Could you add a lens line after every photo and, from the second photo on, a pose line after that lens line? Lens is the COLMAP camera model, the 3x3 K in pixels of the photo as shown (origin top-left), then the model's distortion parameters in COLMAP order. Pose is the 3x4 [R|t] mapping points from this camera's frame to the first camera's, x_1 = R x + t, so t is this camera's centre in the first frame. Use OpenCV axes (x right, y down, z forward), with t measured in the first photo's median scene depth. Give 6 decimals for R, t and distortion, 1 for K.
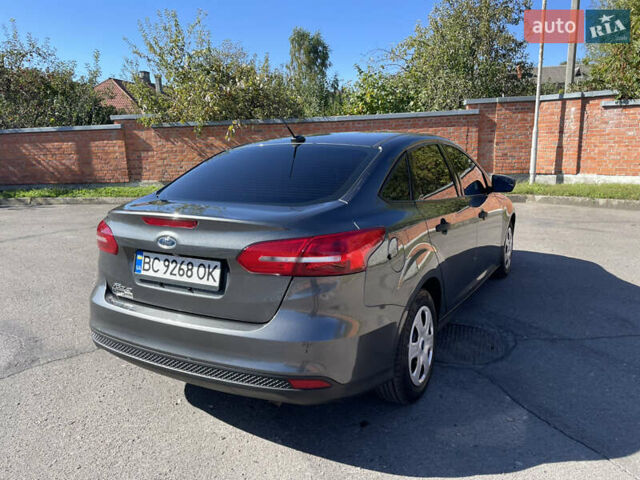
lens RADIAL K [[480.2, 0, 323.3], [0, 480.2, 239.4], [0, 0, 1]] dist [0.096338, -0.127689]
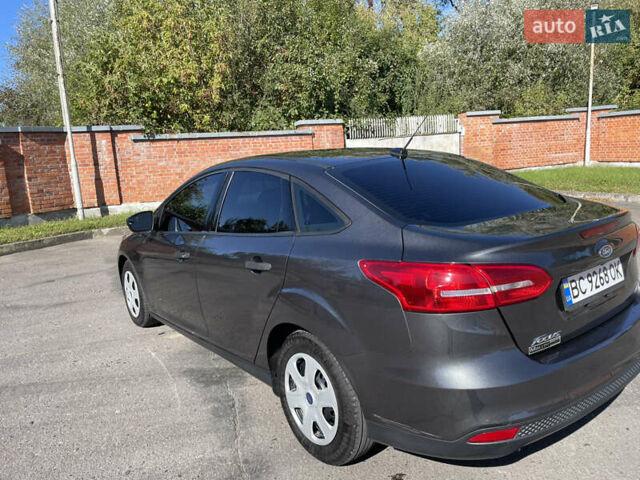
lens RADIAL K [[480.2, 0, 323.3], [0, 480.2, 239.4], [0, 0, 1]] dist [0.096338, -0.127689]
pose [[0.384906, -0.160909, 0.908821, -0.269240], [0.230455, 0.970251, 0.074182, -0.040706], [-0.893721, 0.180890, 0.410538, 0.217324]]
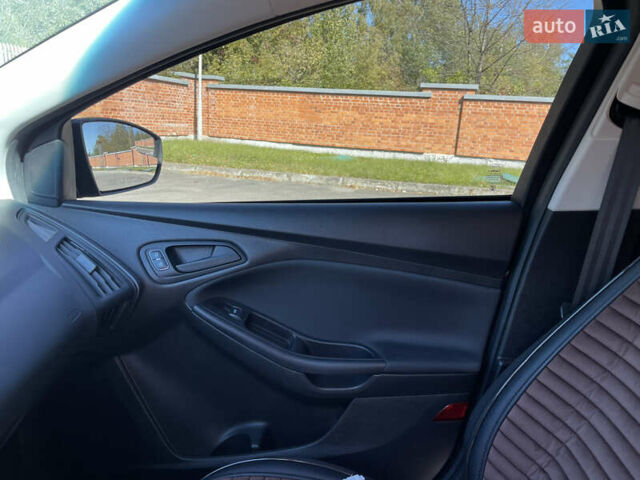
lens RADIAL K [[480.2, 0, 323.3], [0, 480.2, 239.4], [0, 0, 1]] dist [0.096338, -0.127689]
pose [[-0.463718, -0.202303, 0.862577, 0.044815], [0.135109, 0.946048, 0.294514, -0.052460], [-0.875620, 0.253114, -0.411367, 0.399310]]
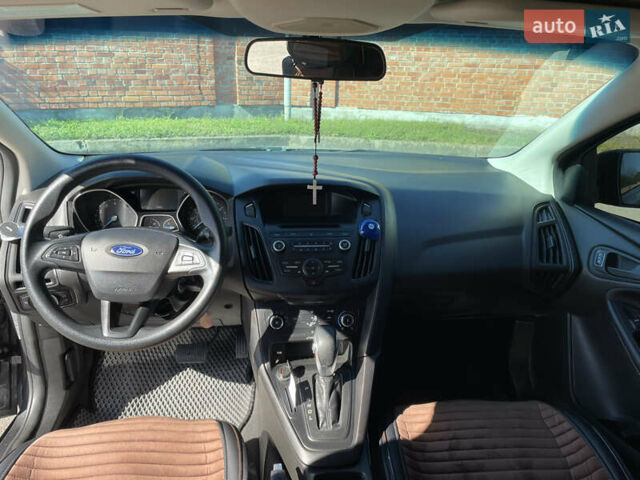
lens RADIAL K [[480.2, 0, 323.3], [0, 480.2, 239.4], [0, 0, 1]] dist [0.096338, -0.127689]
pose [[0.814972, -0.149546, 0.559871, 0.012596], [0.063070, 0.983279, 0.170835, -0.056656], [-0.576057, -0.103915, 0.810777, 0.337252]]
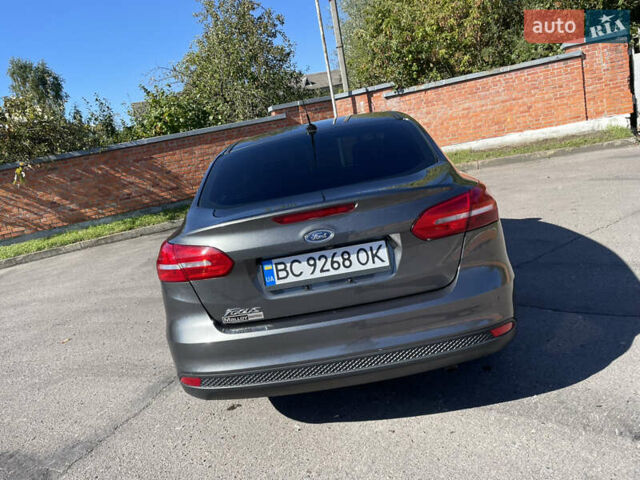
lens RADIAL K [[480.2, 0, 323.3], [0, 480.2, 239.4], [0, 0, 1]] dist [0.096338, -0.127689]
pose [[0.870506, -0.236632, 0.431537, -0.139641], [0.253207, 0.967214, 0.019594, -0.000632], [-0.422025, 0.092211, 0.901882, 0.038242]]
